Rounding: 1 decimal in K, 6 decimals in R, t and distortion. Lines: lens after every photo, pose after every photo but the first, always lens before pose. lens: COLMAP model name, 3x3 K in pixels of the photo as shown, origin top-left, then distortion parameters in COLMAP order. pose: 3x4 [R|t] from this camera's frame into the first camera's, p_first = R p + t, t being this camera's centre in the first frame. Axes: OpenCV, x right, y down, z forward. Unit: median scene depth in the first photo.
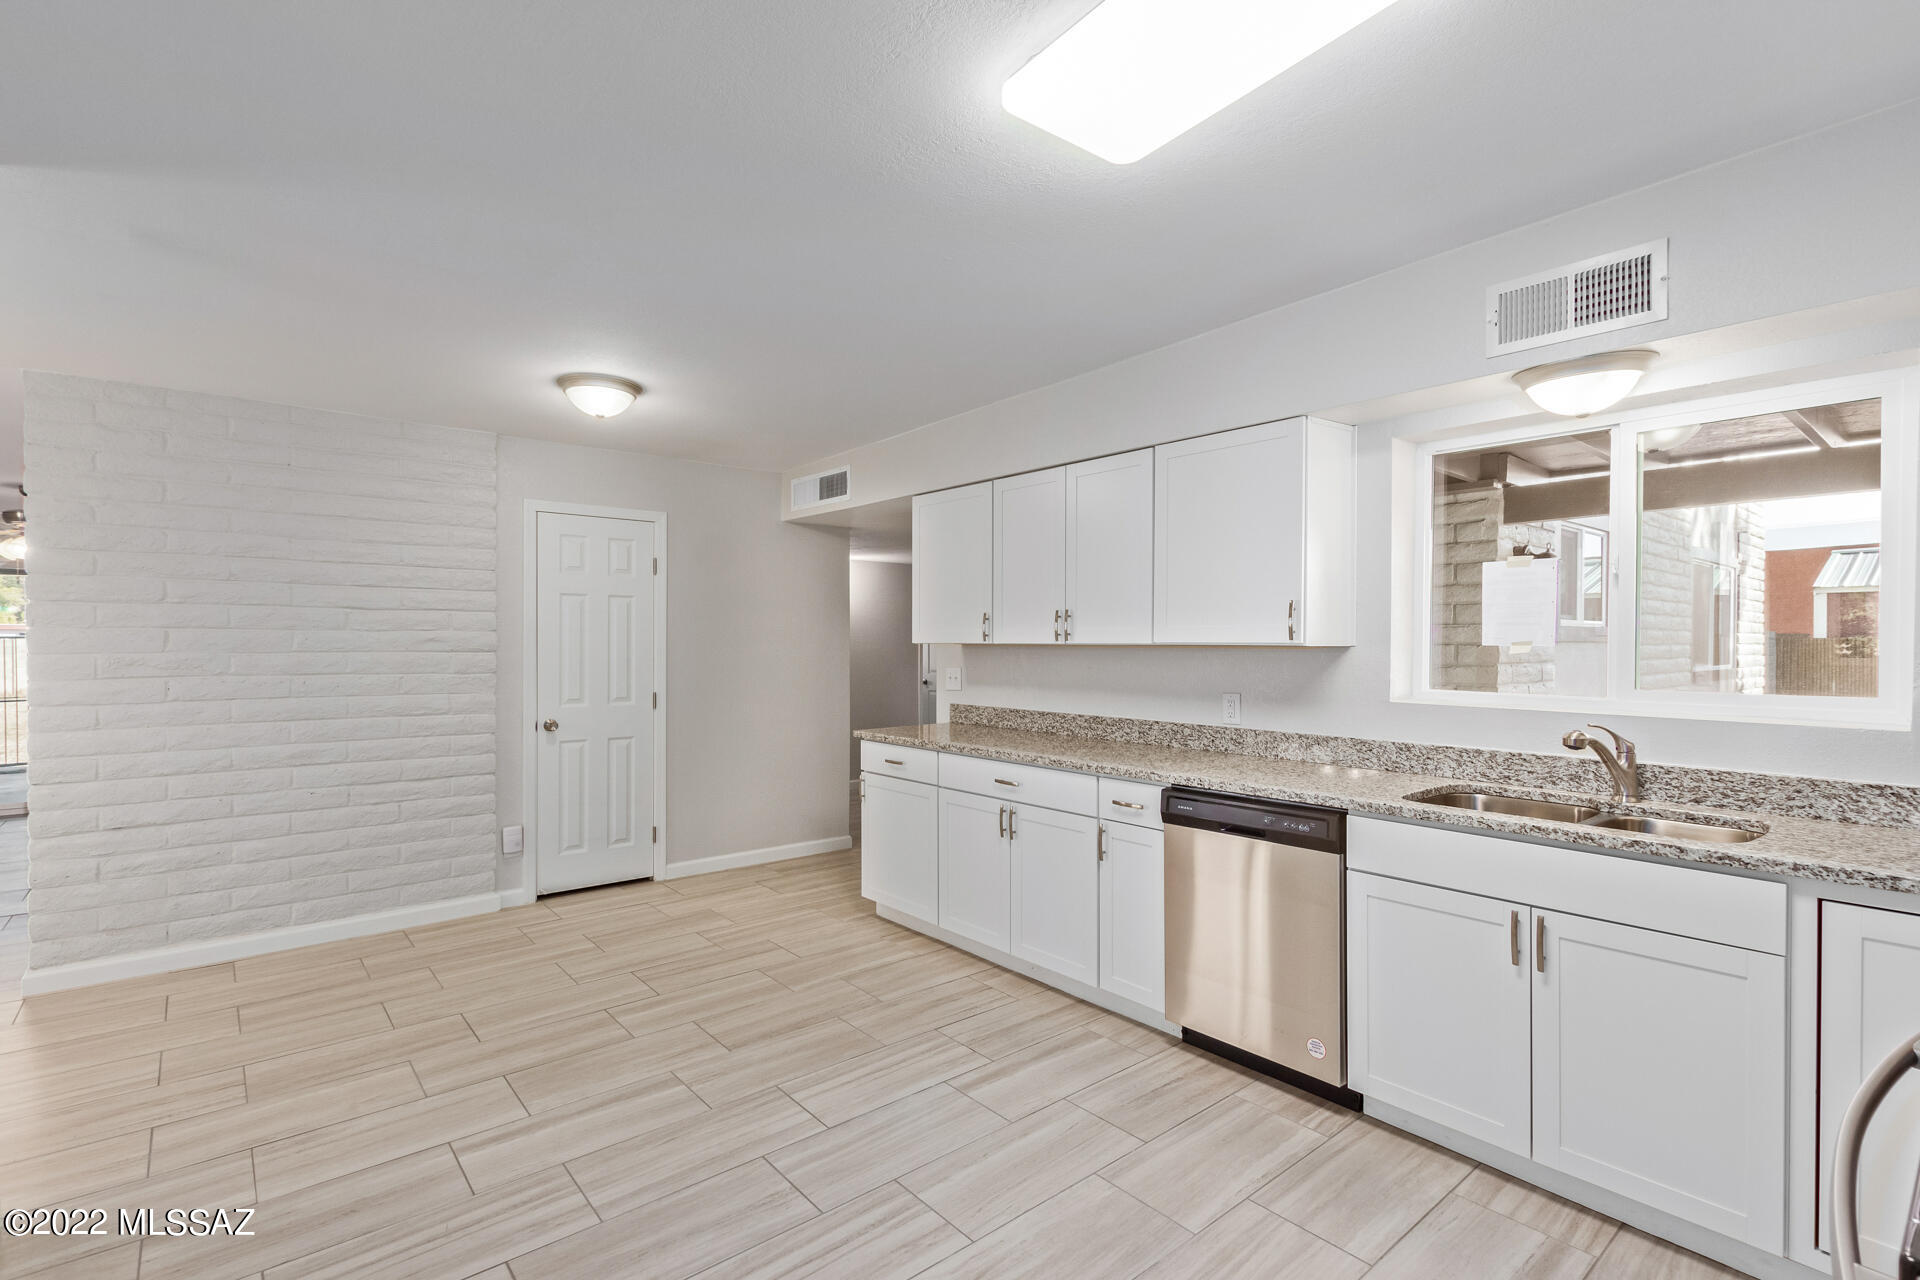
lens RADIAL K [[890.4, 0, 959.4], [0, 890.4, 646.3], [0, 0, 1]] dist [0.009066, -0.003733]
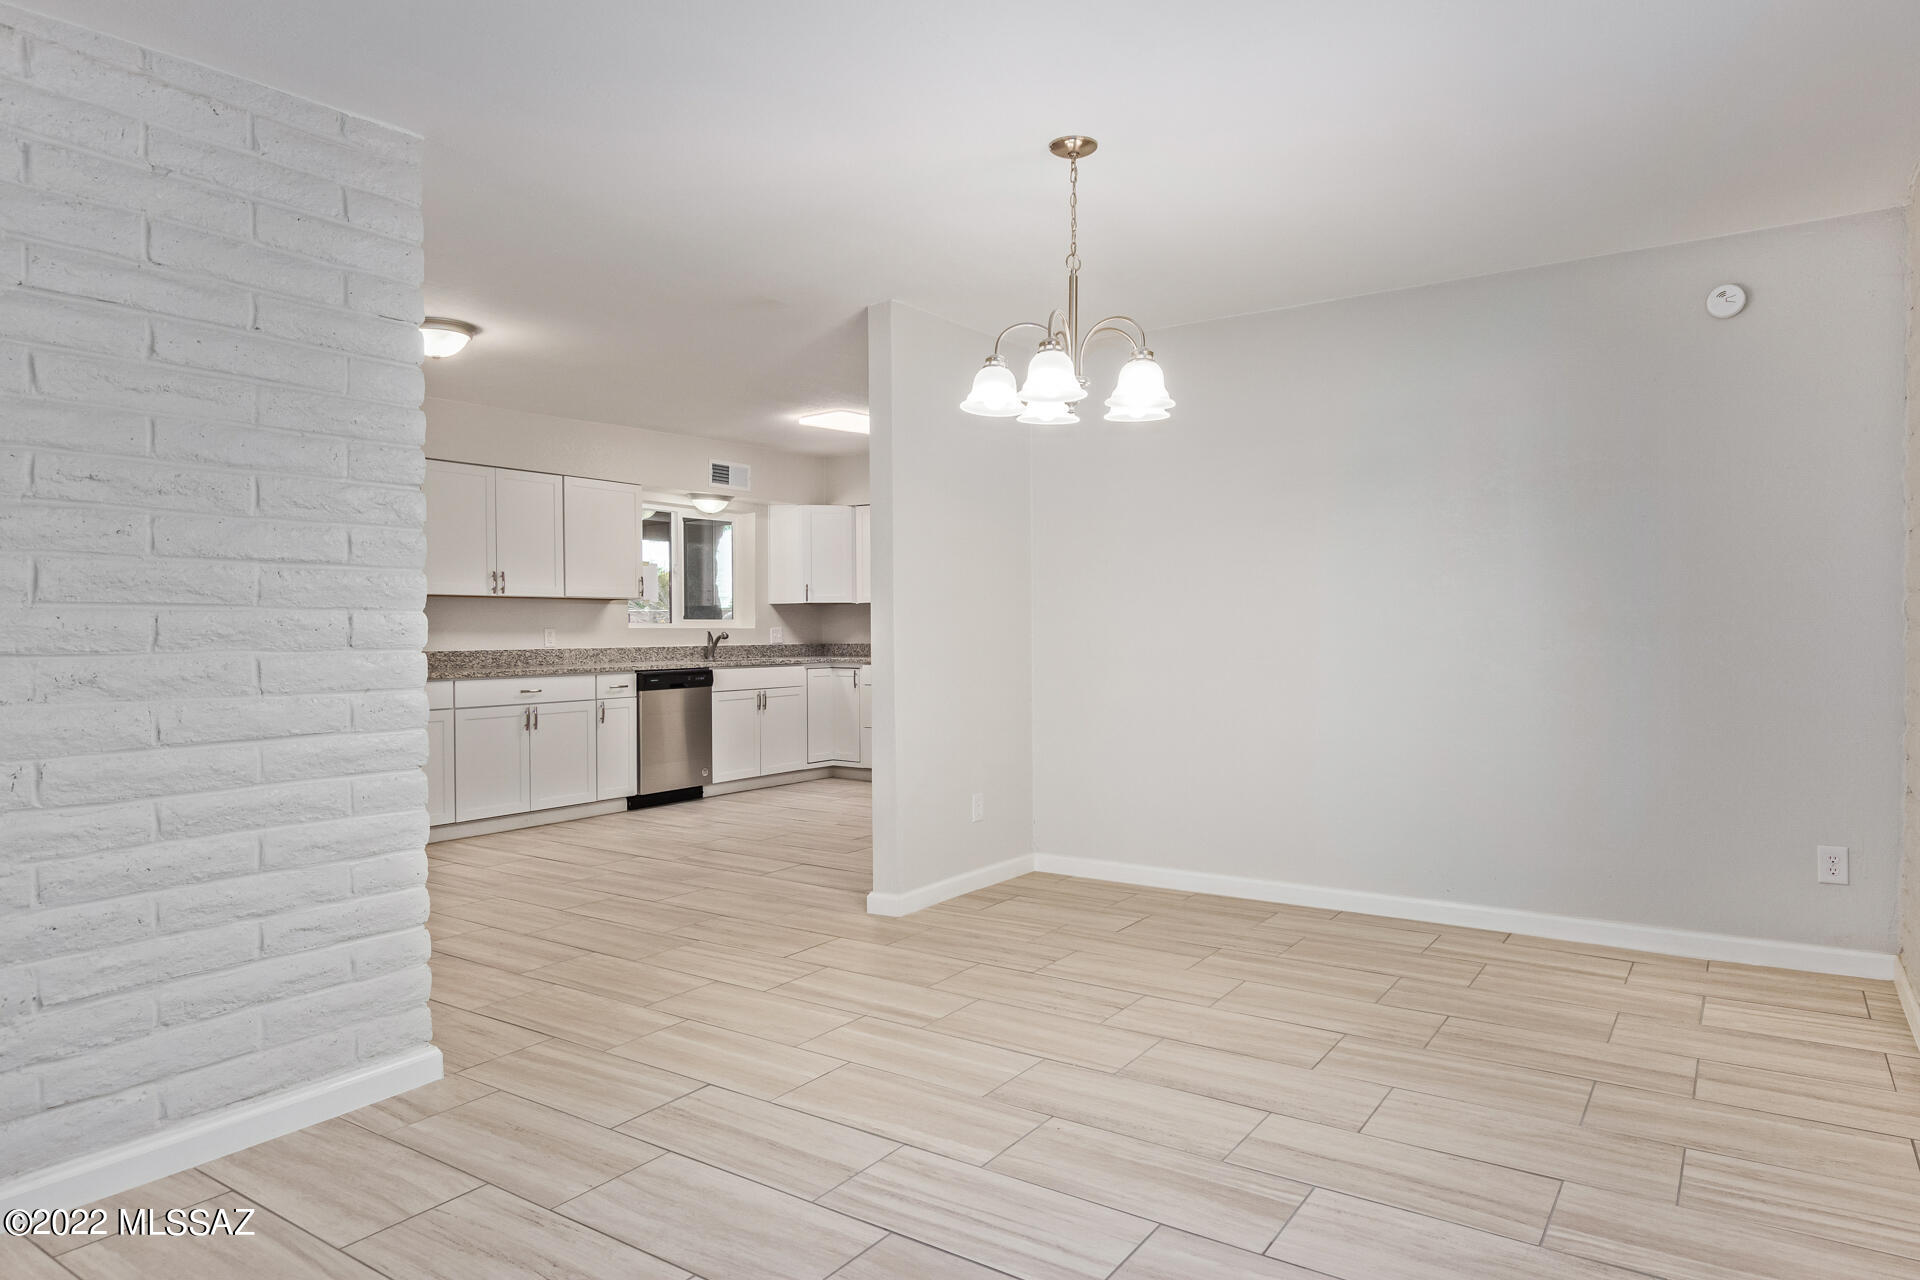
lens RADIAL K [[1168.8, 0, 1031.6], [0, 1168.8, 646.1], [0, 0, 1]] dist [-0.003816, -0.000299]
pose [[-0.319146, -0.016648, 0.947559, -2.356611], [0.008082, 0.999762, 0.020287, 0.057517], [-0.947671, 0.014133, -0.318935, 0.991969]]
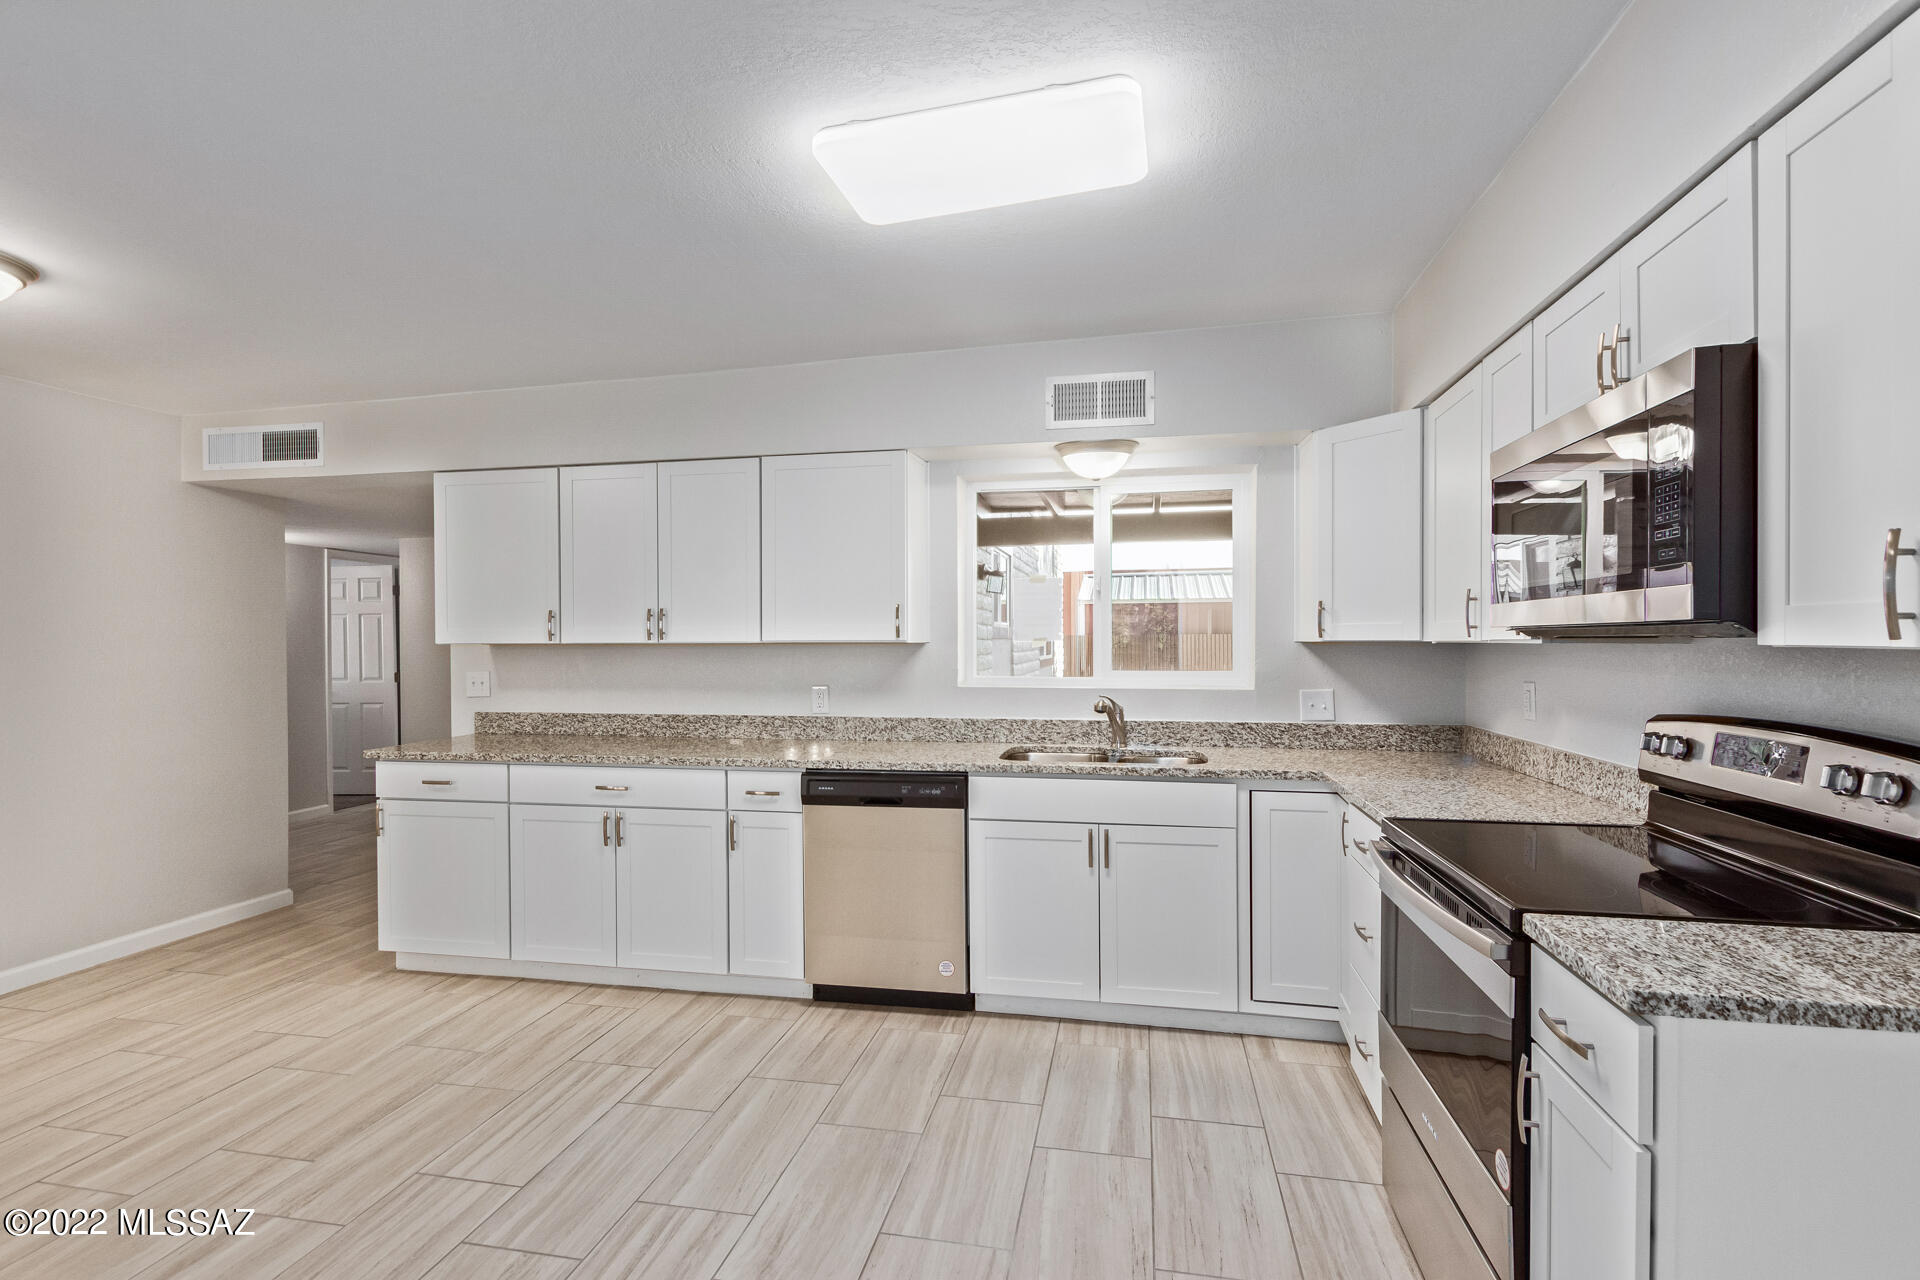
lens RADIAL K [[890.4, 0, 960.9], [0, 890.4, 645.1], [0, 0, 1]] dist [0.009066, -0.003733]
pose [[0.778582, -0.008998, 0.627479, -0.301779], [0.009285, 0.999953, 0.002819, 0.000336], [-0.627474, 0.003631, 0.778629, 0.023391]]
